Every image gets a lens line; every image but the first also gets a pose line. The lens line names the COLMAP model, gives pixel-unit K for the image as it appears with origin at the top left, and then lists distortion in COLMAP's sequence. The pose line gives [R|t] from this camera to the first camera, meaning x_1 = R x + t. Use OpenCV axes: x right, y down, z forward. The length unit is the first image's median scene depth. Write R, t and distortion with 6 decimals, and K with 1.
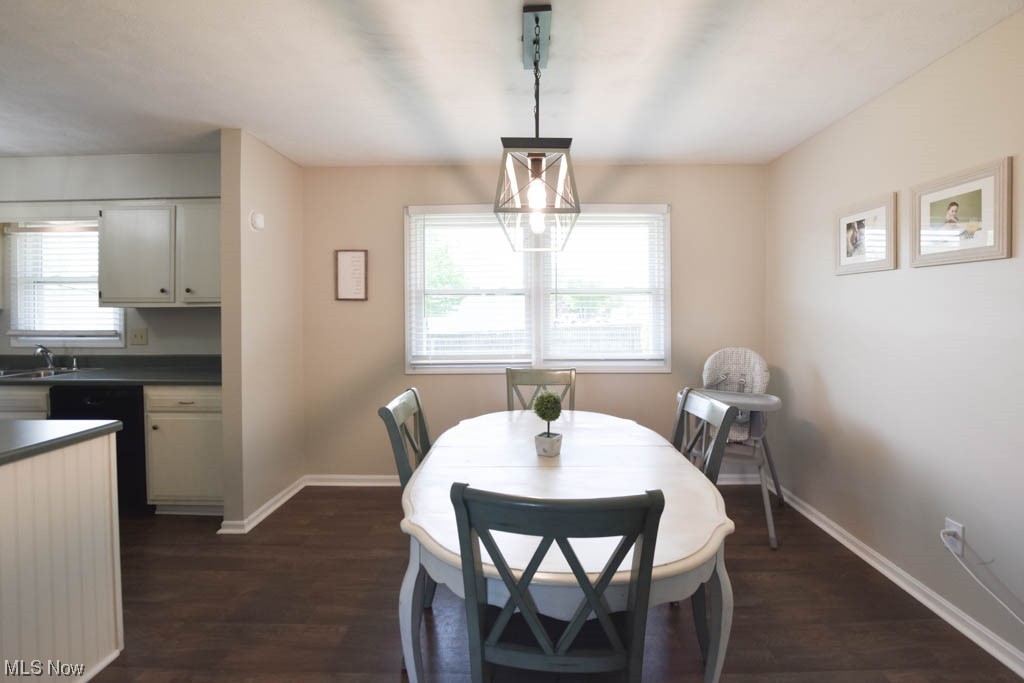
lens RADIAL K [[458.9, 0, 524.1], [0, 458.9, 314.8], [0, 0, 1]] dist [-0.034220, 0.004465]
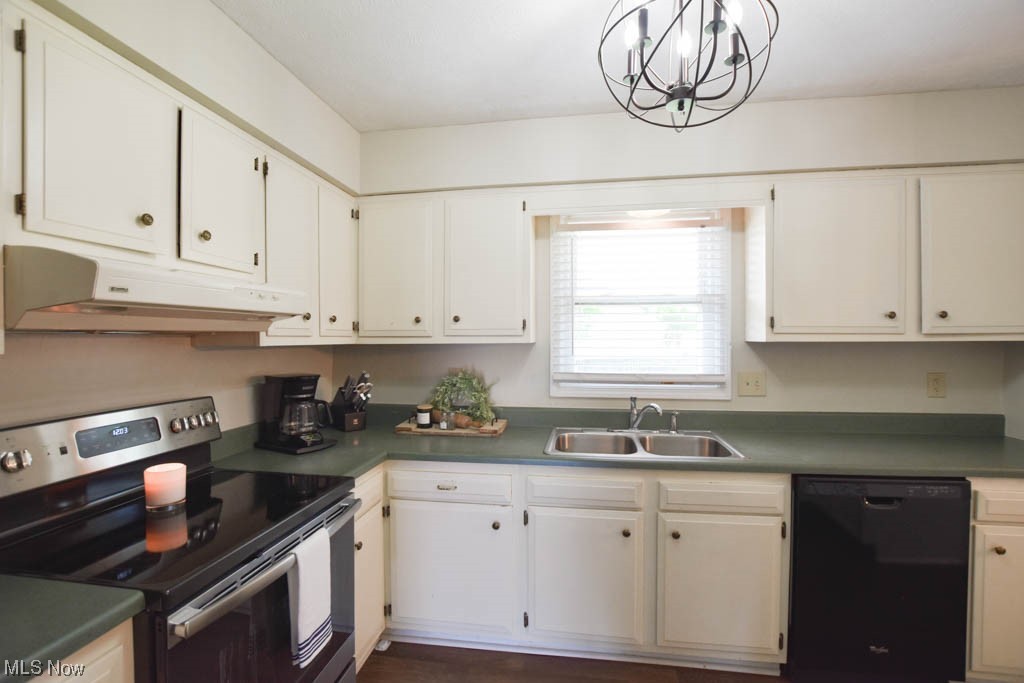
lens RADIAL K [[458.9, 0, 514.5], [0, 458.9, 341.7], [0, 0, 1]] dist [-0.034220, 0.004465]
pose [[0.989584, 0.003655, -0.143908, -1.145433], [-0.003767, 0.999993, -0.000505, -0.013732], [0.143905, 0.001042, 0.989591, 0.285226]]
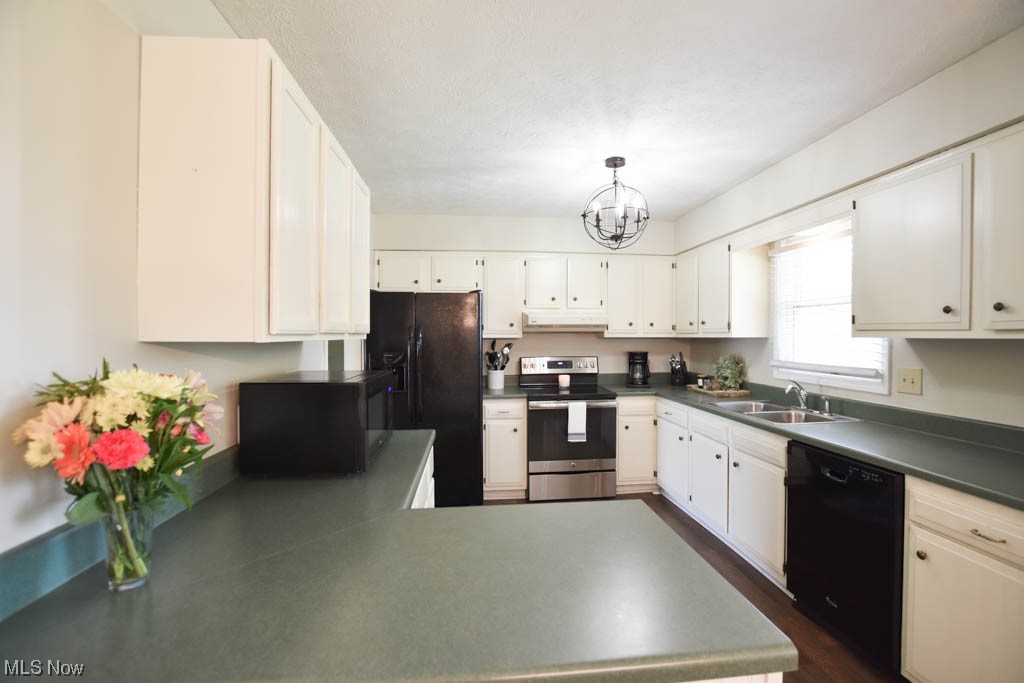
lens RADIAL K [[458.9, 0, 514.7], [0, 458.9, 339.1], [0, 0, 1]] dist [-0.034220, 0.004465]
pose [[0.110460, 0.014268, -0.993778, -0.276330], [-0.009531, 0.999866, 0.013296, -0.017401], [0.993835, 0.008003, 0.110581, 0.359371]]
